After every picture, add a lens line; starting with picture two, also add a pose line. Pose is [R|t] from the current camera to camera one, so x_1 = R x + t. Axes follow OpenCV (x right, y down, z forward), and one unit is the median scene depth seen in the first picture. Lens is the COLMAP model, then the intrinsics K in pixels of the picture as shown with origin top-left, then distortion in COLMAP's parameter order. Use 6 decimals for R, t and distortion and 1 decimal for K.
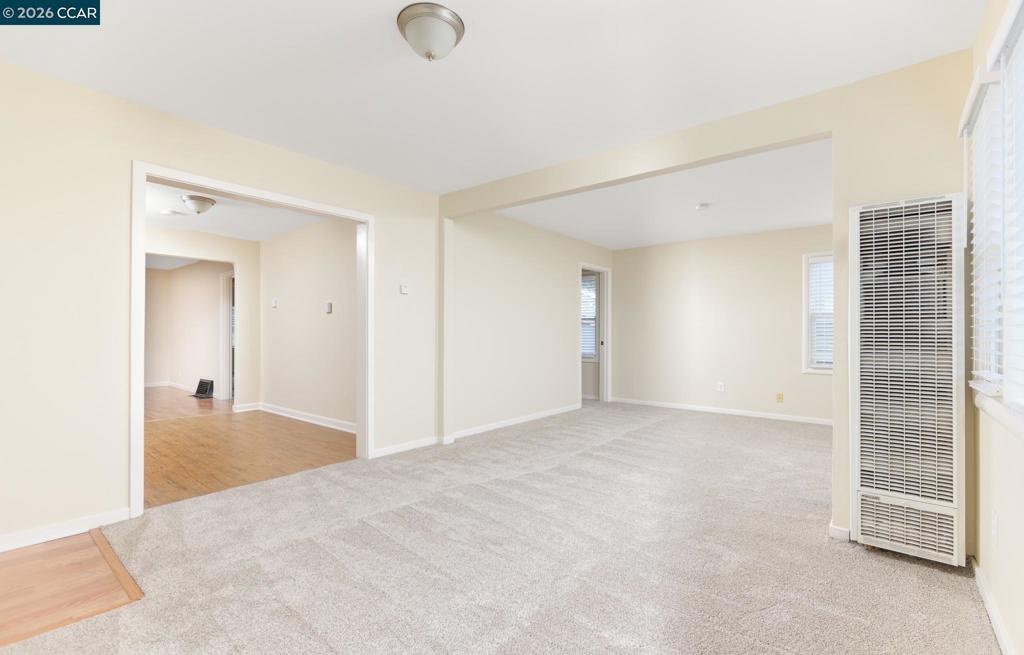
lens RADIAL K [[452.5, 0, 496.3], [0, 452.5, 330.3], [0, 0, 1]] dist [-0.001832, -0.000039]
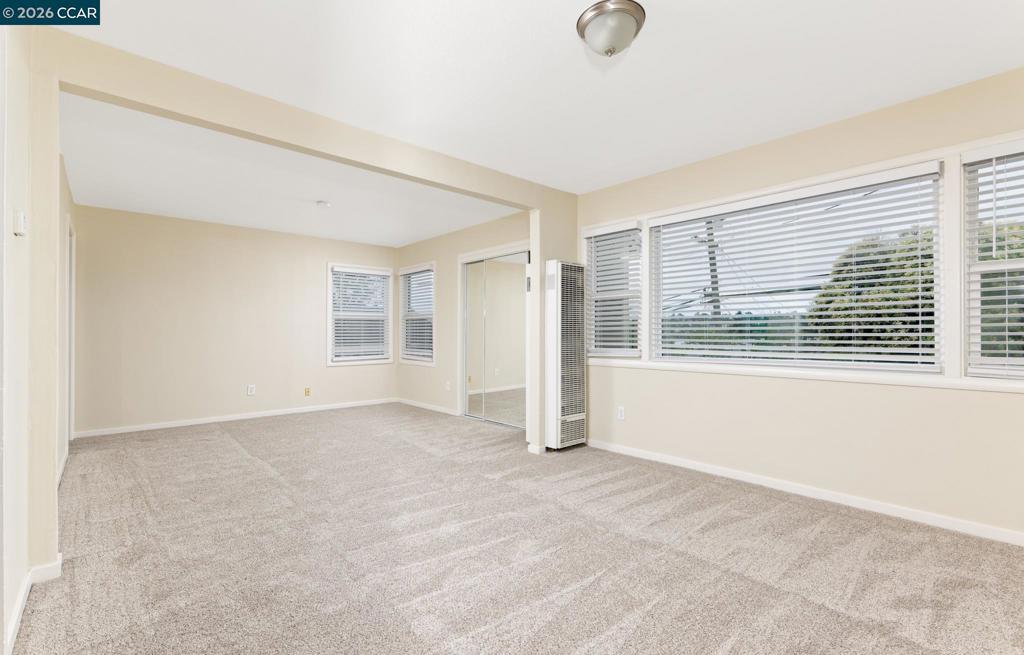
lens RADIAL K [[466.0, 0, 508.4], [0, 466.0, 328.4], [0, 0, 1]] dist [0.248791, -0.139389]
pose [[0.137733, -0.003518, 0.990463, -1.091505], [-0.002642, 0.999989, 0.003919, -0.011555], [-0.990466, -0.003156, 0.137723, 0.959474]]
